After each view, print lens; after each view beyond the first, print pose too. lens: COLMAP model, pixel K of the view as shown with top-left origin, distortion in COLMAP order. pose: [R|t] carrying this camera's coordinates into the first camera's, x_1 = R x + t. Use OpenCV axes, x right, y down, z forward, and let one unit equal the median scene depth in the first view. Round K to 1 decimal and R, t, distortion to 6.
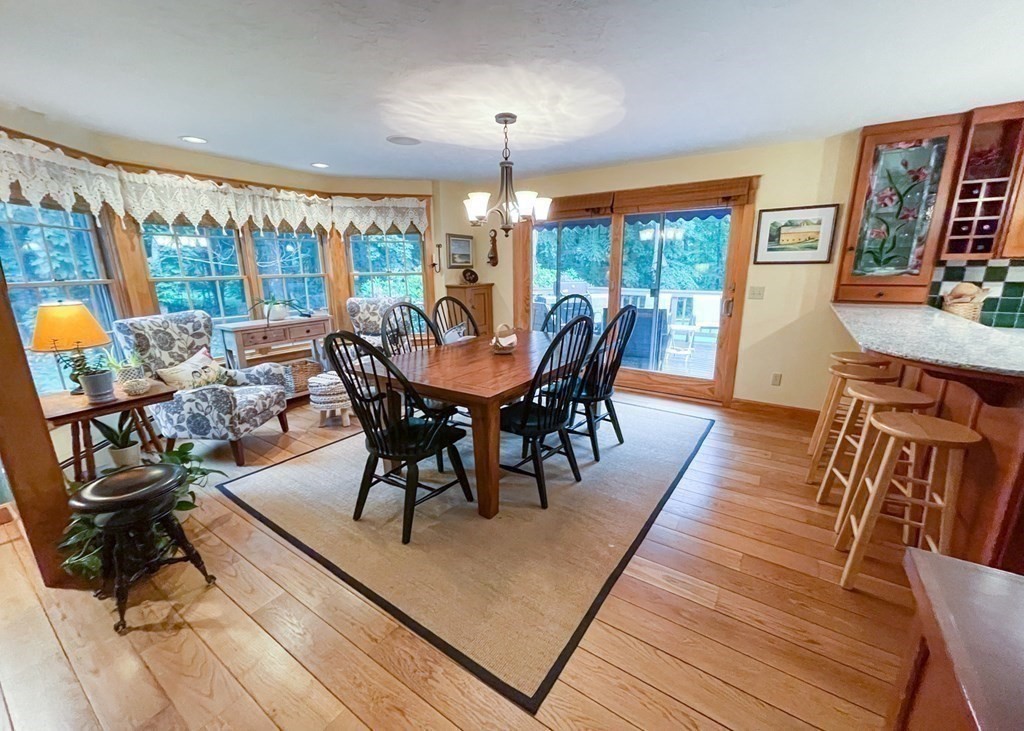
lens RADIAL K [[413.9, 0, 519.4], [0, 413.9, 368.3], [0, 0, 1]] dist [-0.012704, 0.000186]
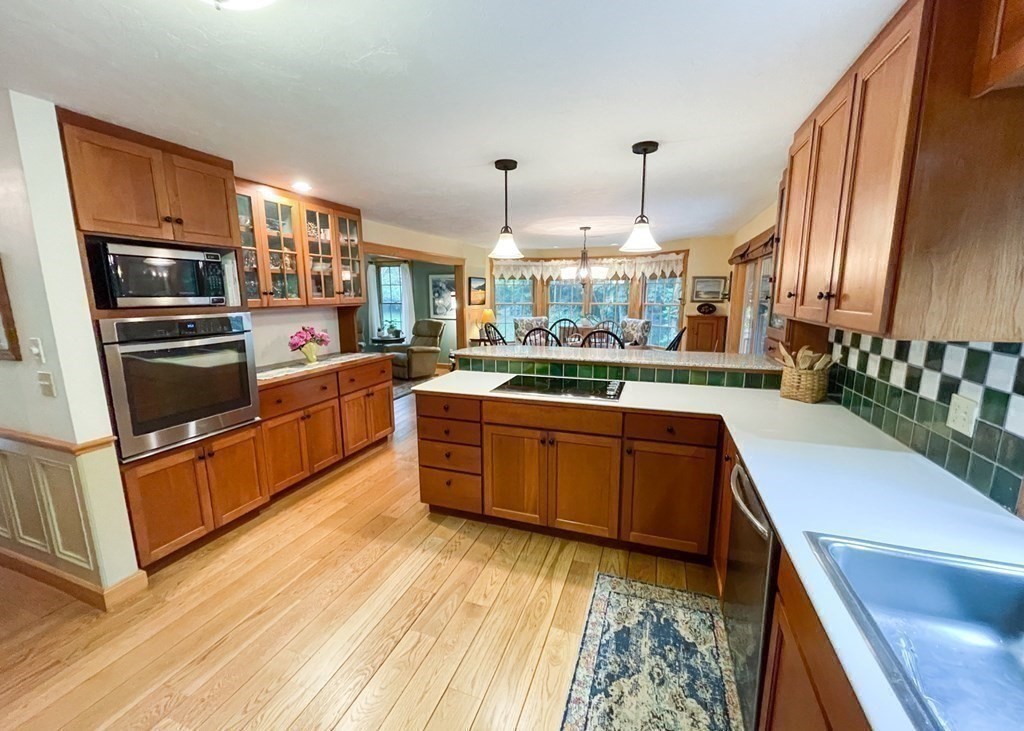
lens RADIAL K [[413.9, 0, 519.4], [0, 413.9, 368.3], [0, 0, 1]] dist [-0.012704, 0.000186]
pose [[0.257568, 0.174497, -0.950373, 1.472725], [-0.229973, 0.966366, 0.115107, -0.097265], [0.938494, 0.188913, 0.289035, 0.227855]]
